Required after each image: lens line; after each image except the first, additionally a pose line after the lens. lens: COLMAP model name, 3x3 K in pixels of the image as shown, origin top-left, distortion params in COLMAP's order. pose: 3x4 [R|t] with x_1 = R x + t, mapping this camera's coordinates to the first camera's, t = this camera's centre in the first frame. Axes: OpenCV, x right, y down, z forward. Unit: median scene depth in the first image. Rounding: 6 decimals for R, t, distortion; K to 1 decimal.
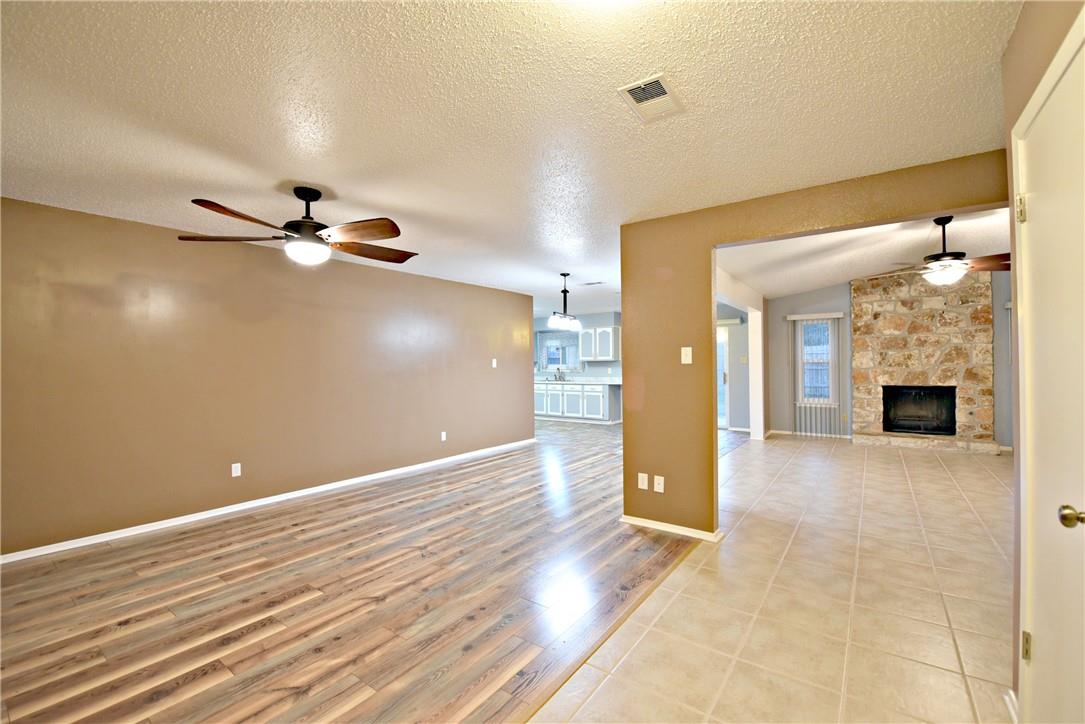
lens RADIAL K [[453.7, 0, 547.2], [0, 453.7, 360.7], [0, 0, 1]] dist [-0.014493, -0.001197]
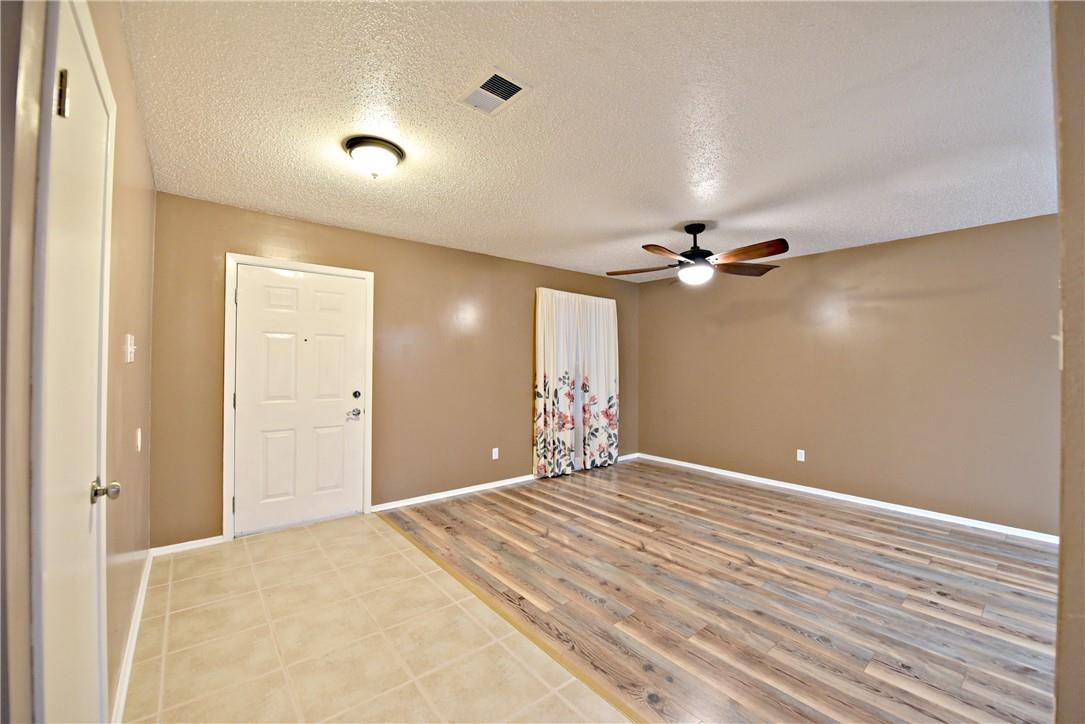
lens RADIAL K [[429.2, 0, 546.0], [0, 429.2, 360.4], [0, 0, 1]] dist [-0.014350, -0.003337]
pose [[-0.248484, -0.001102, -0.968635, 0.508720], [0.002051, 0.999997, -0.001664, 0.000289], [0.968634, -0.002400, -0.248481, 0.618986]]
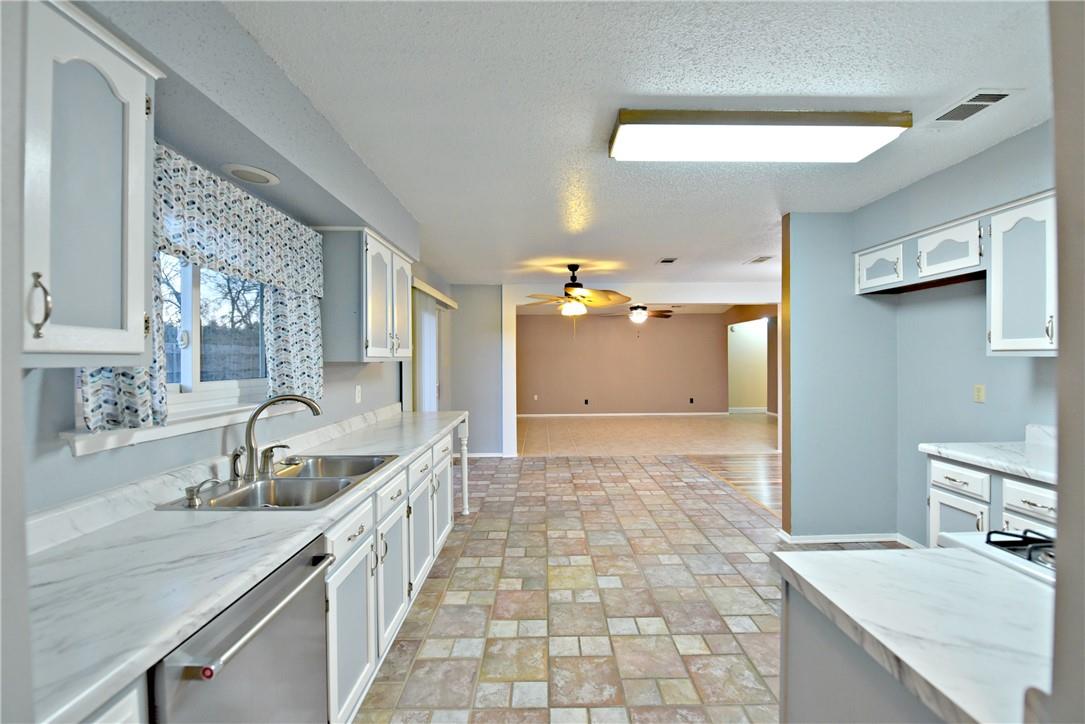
lens RADIAL K [[453.7, 0, 547.2], [0, 453.7, 360.7], [0, 0, 1]] dist [-0.014493, -0.001197]
pose [[-0.597111, 0.007819, 0.802121, -0.456664], [0.004727, 0.999969, -0.006229, 0.005893], [-0.802145, 0.000072, -0.597130, 2.645001]]
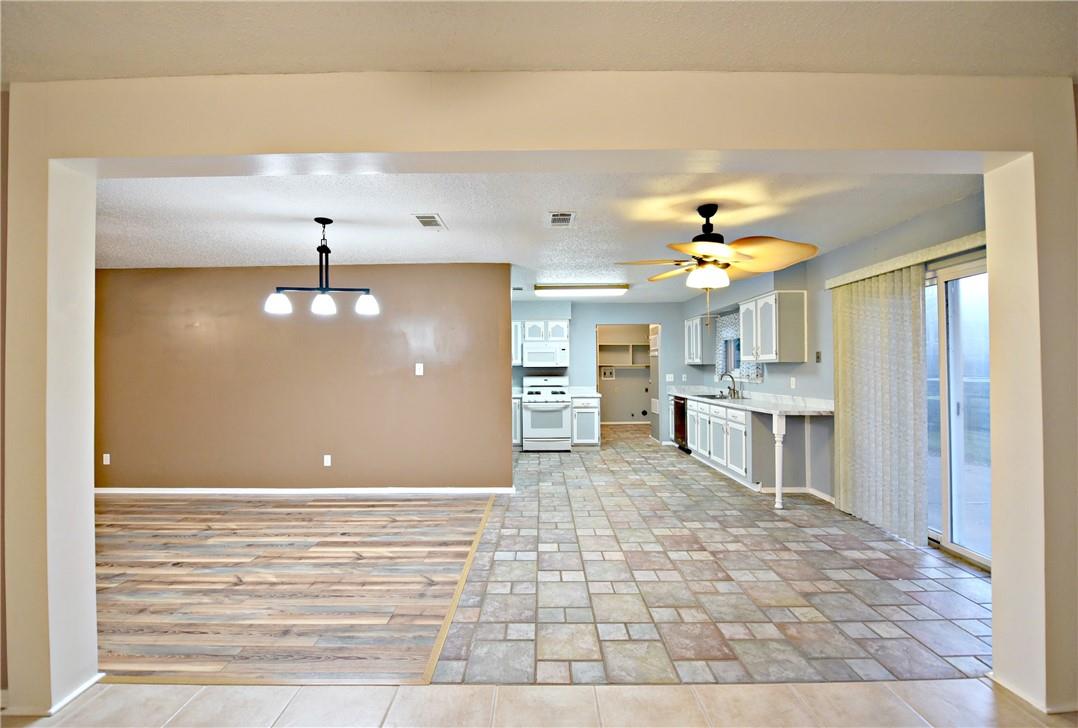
lens RADIAL K [[454.3, 0, 534.9], [0, 454.3, 362.0], [0, 0, 1]] dist [-0.017858, -0.000289]
pose [[0.581524, -0.007081, -0.813498, 0.914825], [0.009546, 0.999953, -0.001880, -0.004221], [0.813473, -0.006672, 0.581564, 1.194974]]
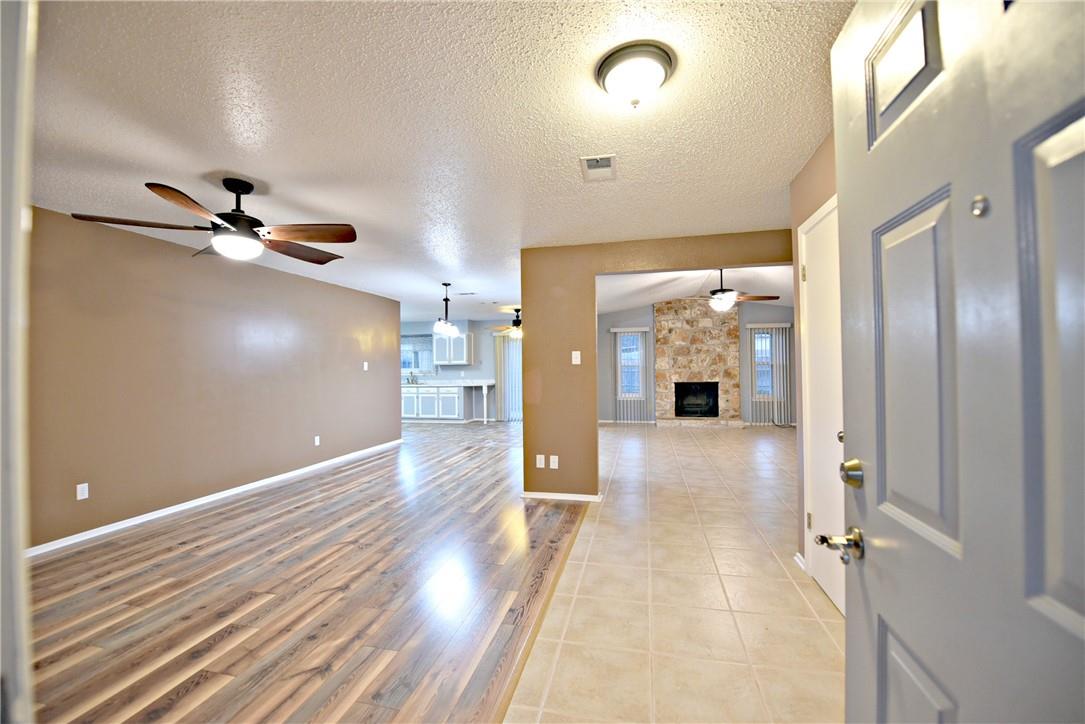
lens RADIAL K [[429.2, 0, 546.0], [0, 429.2, 360.4], [0, 0, 1]] dist [-0.014350, -0.003337]
pose [[0.920481, 0.003745, 0.390769, -0.193946], [0.001481, 0.999913, -0.013072, 0.009347], [-0.390784, 0.012611, 0.920396, -0.057268]]
